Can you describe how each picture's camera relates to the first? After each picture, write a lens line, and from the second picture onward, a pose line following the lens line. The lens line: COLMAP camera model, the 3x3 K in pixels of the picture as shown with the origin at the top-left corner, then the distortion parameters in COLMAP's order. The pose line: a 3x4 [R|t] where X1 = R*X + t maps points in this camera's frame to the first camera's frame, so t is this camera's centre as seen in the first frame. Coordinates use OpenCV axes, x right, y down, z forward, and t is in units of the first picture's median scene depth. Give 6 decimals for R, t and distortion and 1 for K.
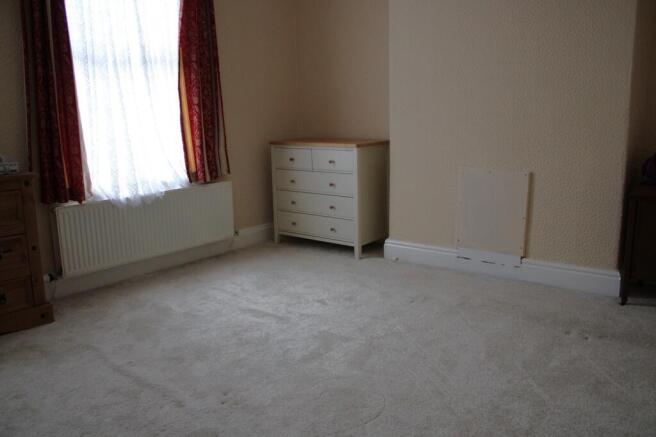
lens RADIAL K [[582.6, 0, 329.0], [0, 582.6, 220.7], [0, 0, 1]] dist [0.004388, 0.004390]
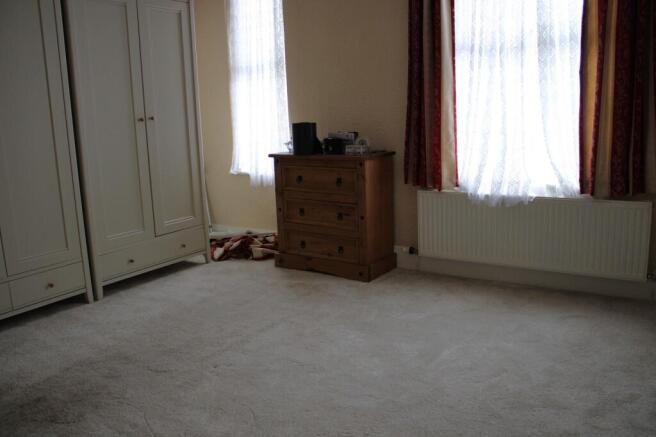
lens RADIAL K [[582.6, 0, 328.9], [0, 582.6, 214.7], [0, 0, 1]] dist [0.004388, 0.004390]
pose [[0.100574, 0.199701, -0.974682, 0.566982], [-0.161438, 0.969942, 0.182072, -0.142668], [0.981745, 0.139039, 0.129790, 0.652409]]
